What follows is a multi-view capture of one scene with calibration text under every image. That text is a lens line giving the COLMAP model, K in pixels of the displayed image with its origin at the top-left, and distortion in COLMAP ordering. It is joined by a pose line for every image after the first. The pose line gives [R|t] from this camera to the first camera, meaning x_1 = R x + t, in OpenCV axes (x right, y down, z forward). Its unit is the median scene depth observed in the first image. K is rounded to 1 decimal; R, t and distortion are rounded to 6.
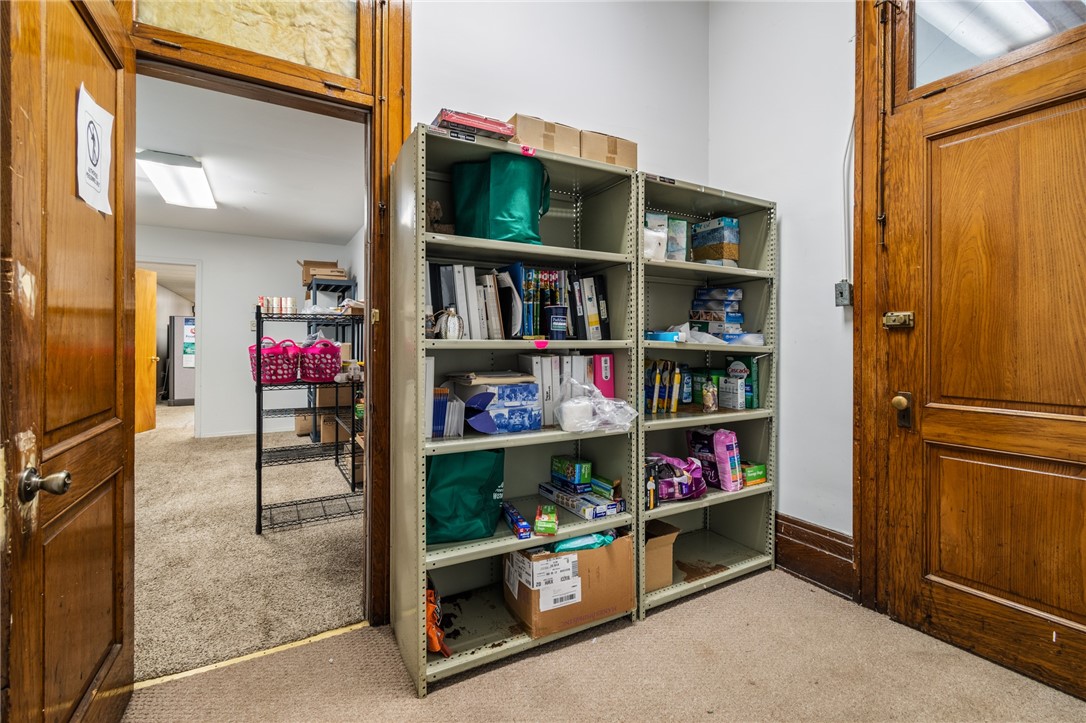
lens RADIAL K [[488.5, 0, 548.6], [0, 488.5, 345.0], [0, 0, 1]] dist [0.001462, -0.000281]
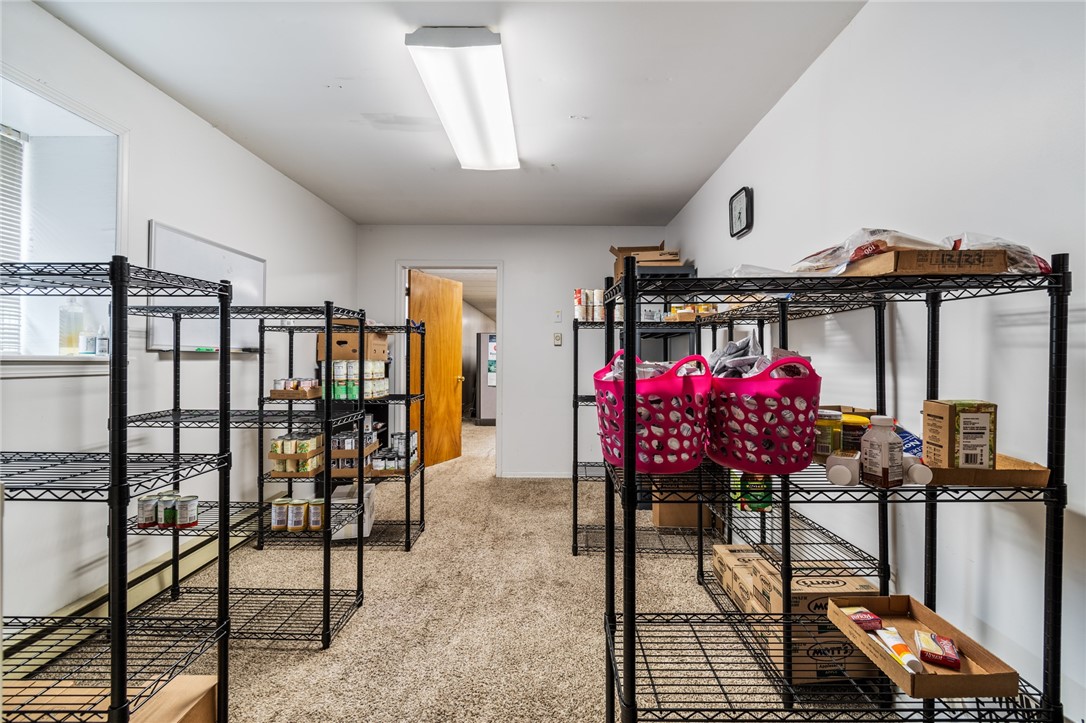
lens RADIAL K [[488.5, 0, 545.9], [0, 488.5, 359.8], [0, 0, 1]] dist [0.001462, -0.000281]
pose [[0.861757, -0.002056, -0.507318, -0.372611], [0.000284, 0.999994, -0.003569, -0.005630], [0.507322, 0.002931, 0.861752, 0.531887]]
